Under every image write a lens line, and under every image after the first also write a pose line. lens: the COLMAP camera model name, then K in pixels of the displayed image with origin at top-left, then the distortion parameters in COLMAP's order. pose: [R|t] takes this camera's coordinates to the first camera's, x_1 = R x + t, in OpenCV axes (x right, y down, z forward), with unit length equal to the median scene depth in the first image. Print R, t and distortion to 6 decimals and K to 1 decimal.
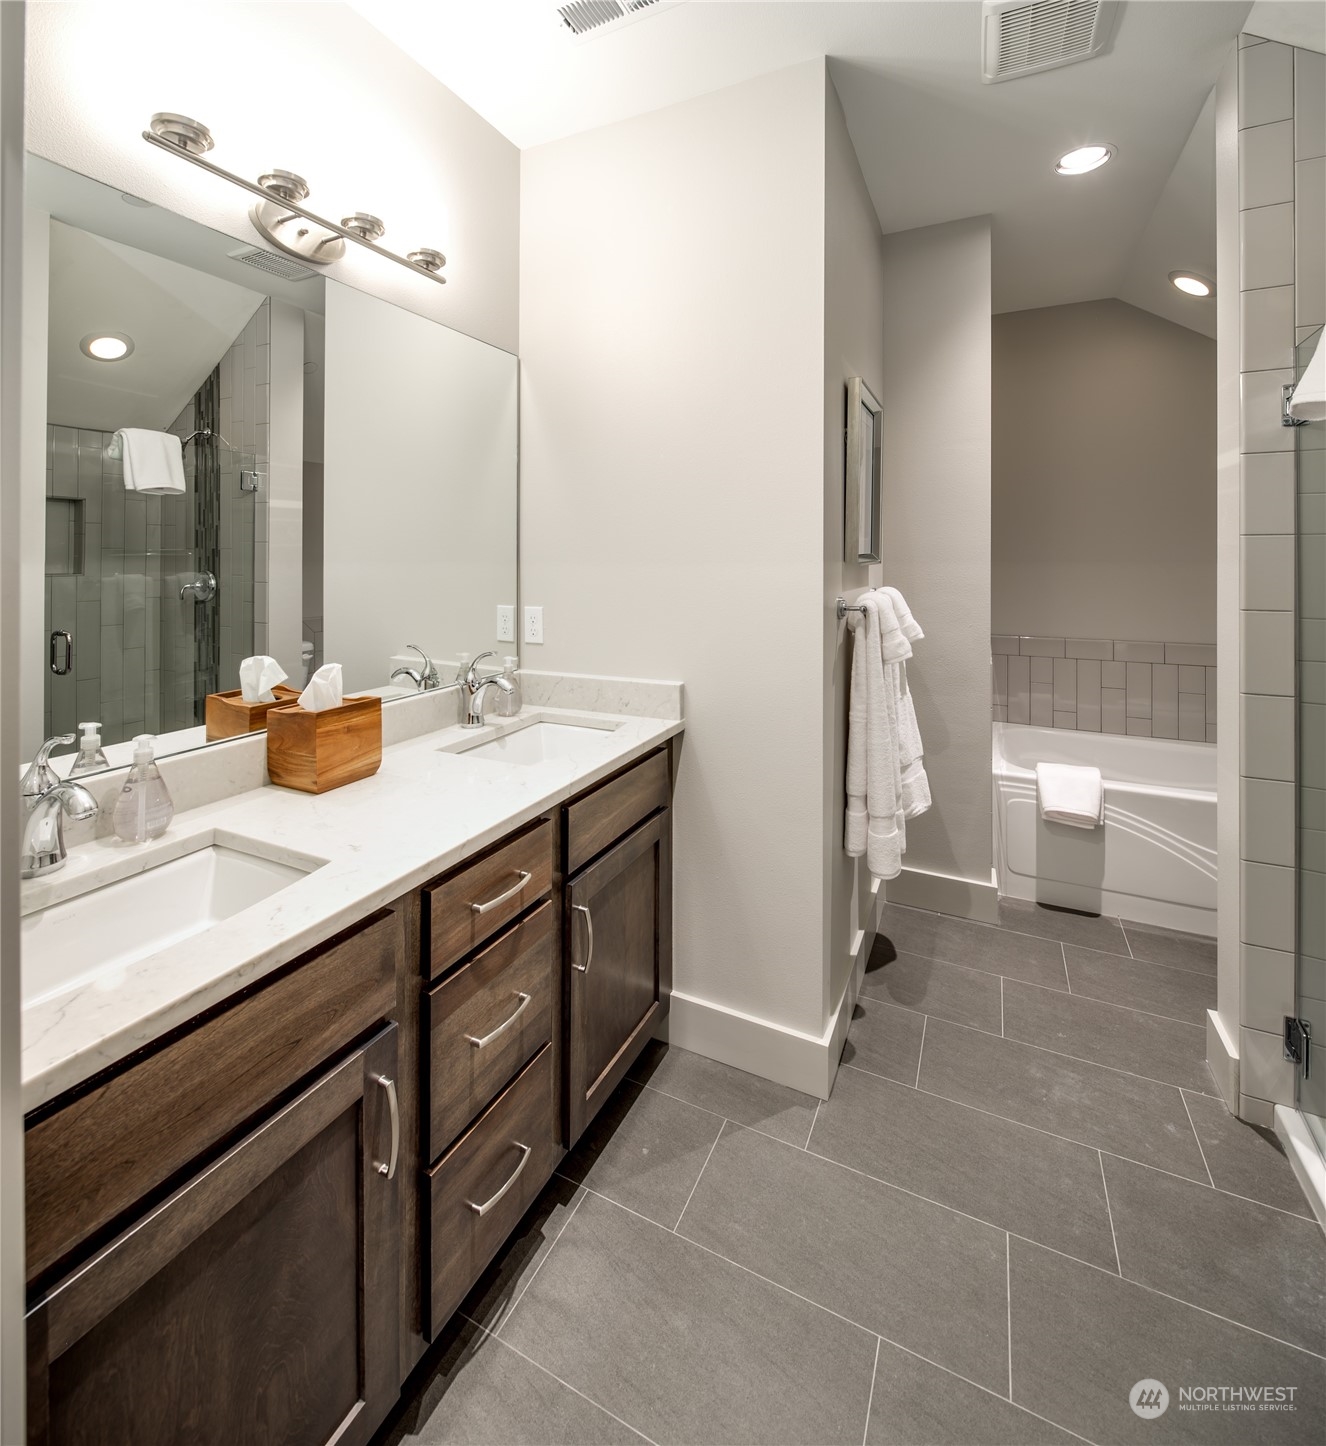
lens RADIAL K [[660.2, 0, 661.3], [0, 660.2, 548.0], [0, 0, 1]] dist [0.004021, 0.000095]
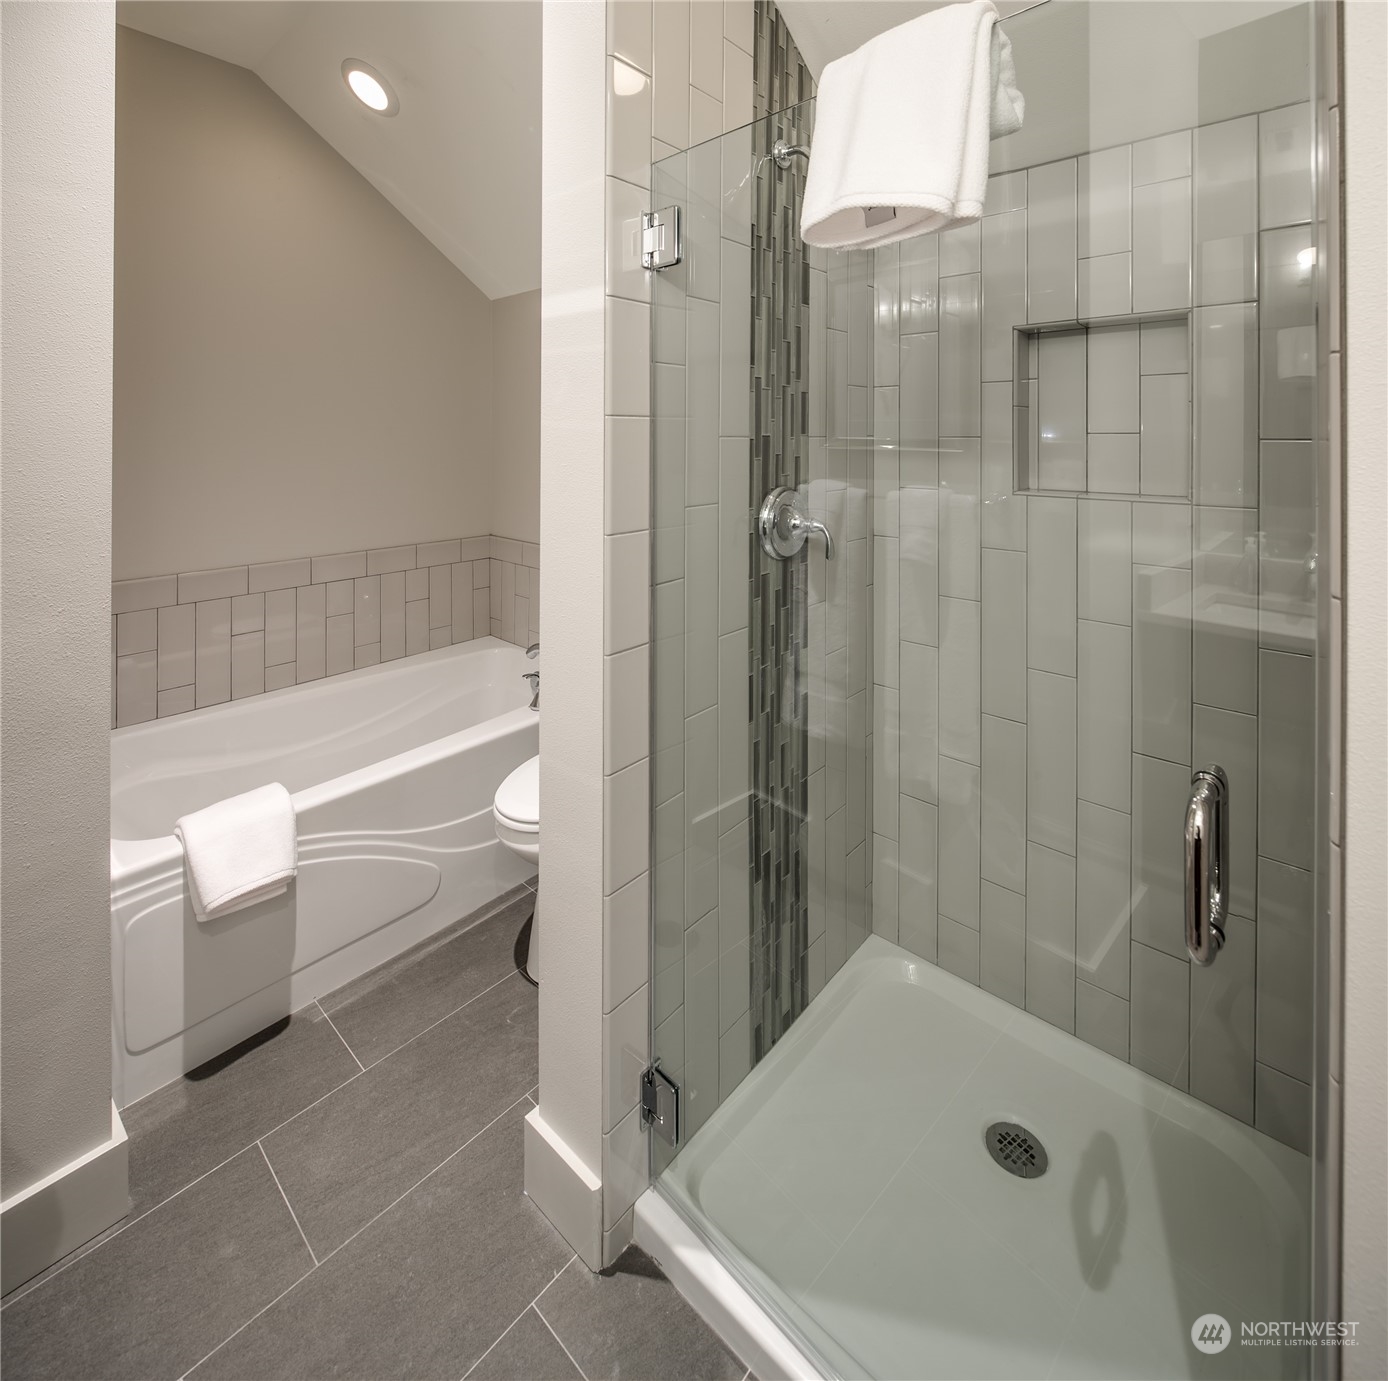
lens RADIAL K [[695.3, 0, 695.3], [0, 695.3, 427.8], [0, 0, 1]] dist [0.003485, -0.007024]
pose [[0.265500, 0.004692, 0.964099, 0.140735], [-0.010990, 0.999938, -0.001840, -0.004250], [-0.964048, -0.010107, 0.265535, 0.489892]]
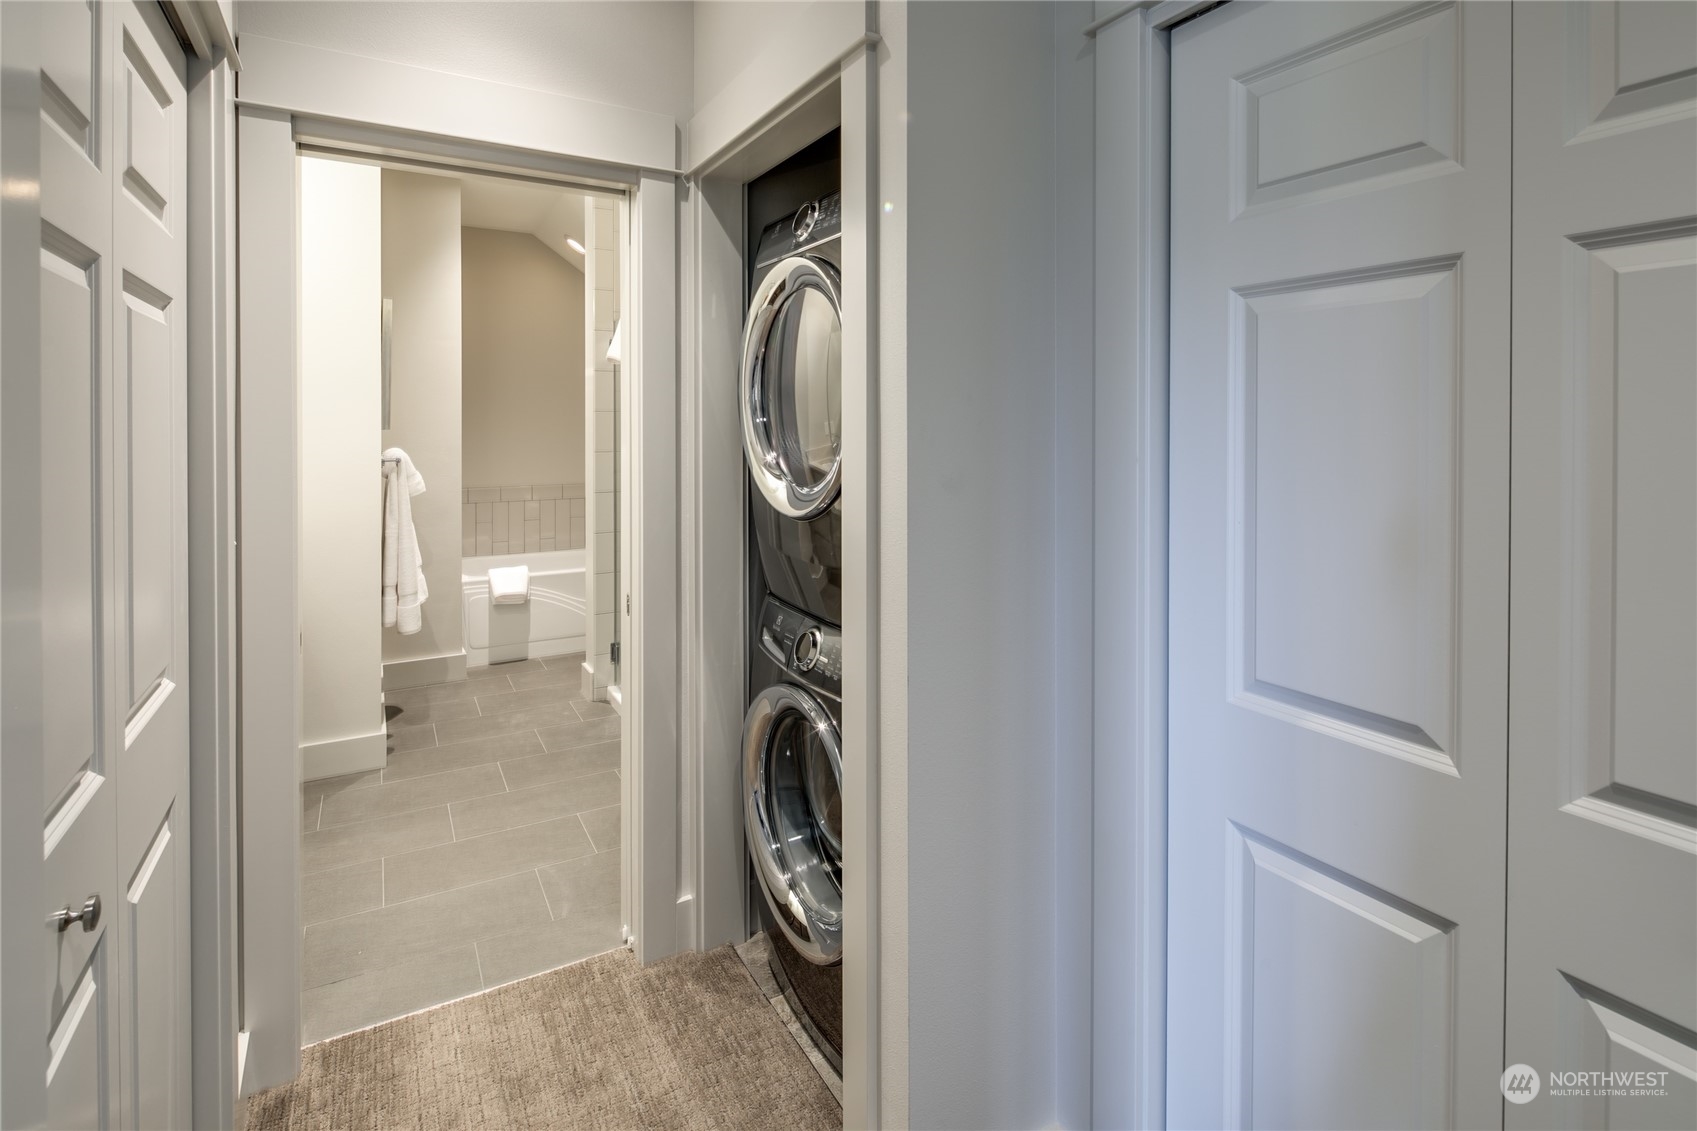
lens RADIAL K [[814.5, 0, 839.3], [0, 814.5, 440.8], [0, 0, 1]] dist [0.002257, 0.000723]
pose [[0.556654, -0.018781, 0.830532, -0.522183], [-0.007939, 0.999579, 0.027924, -0.009211], [-0.830706, -0.022138, 0.556271, -0.675441]]
